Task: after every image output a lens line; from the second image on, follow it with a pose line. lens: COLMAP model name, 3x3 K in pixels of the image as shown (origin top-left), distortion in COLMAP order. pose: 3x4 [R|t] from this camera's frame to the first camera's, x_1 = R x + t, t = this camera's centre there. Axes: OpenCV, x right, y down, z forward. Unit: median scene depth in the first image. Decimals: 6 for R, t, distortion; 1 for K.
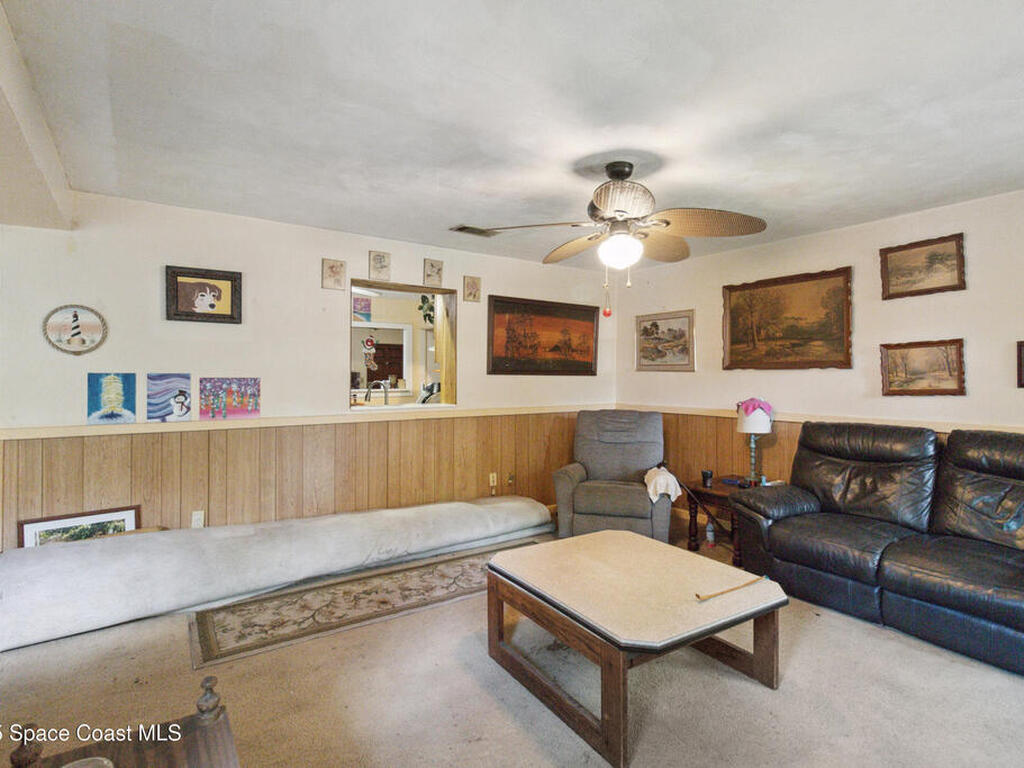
lens RADIAL K [[541.0, 0, 518.7], [0, 541.0, 377.6], [0, 0, 1]] dist [0.002603, -0.000075]
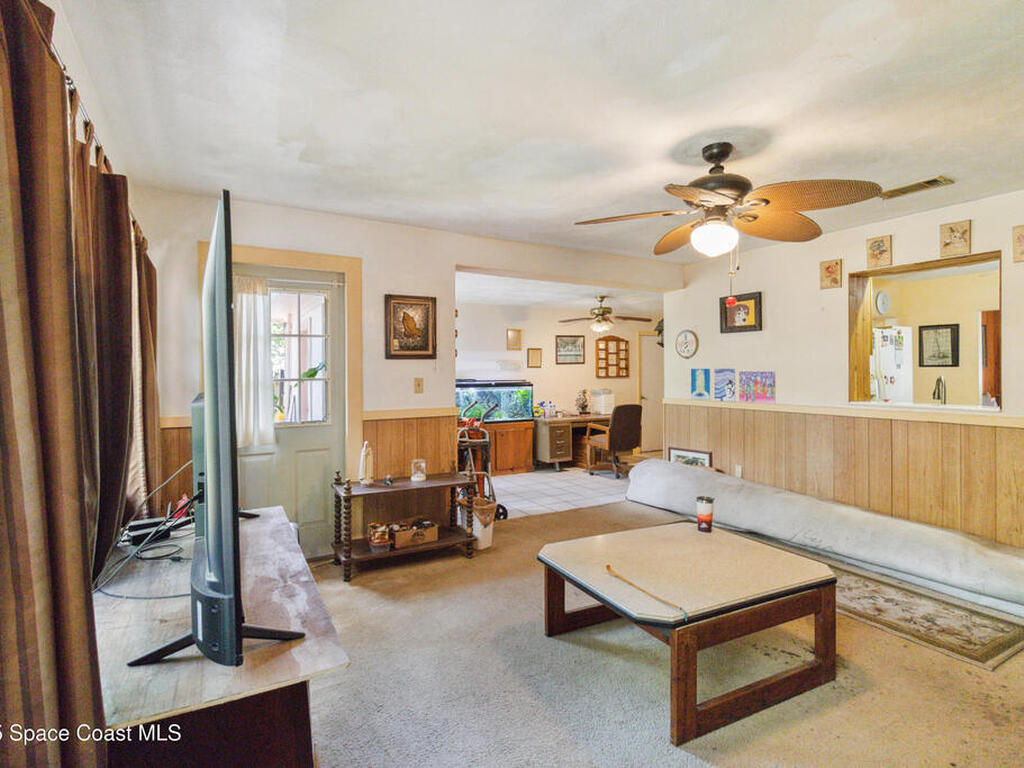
lens RADIAL K [[541.0, 0, 514.1], [0, 541.0, 379.2], [0, 0, 1]] dist [0.002603, -0.000075]
pose [[-0.100678, 0.013982, -0.994821, 0.875443], [-0.000743, 0.999900, 0.014129, 0.000270], [0.994919, 0.002162, -0.100658, 0.553962]]
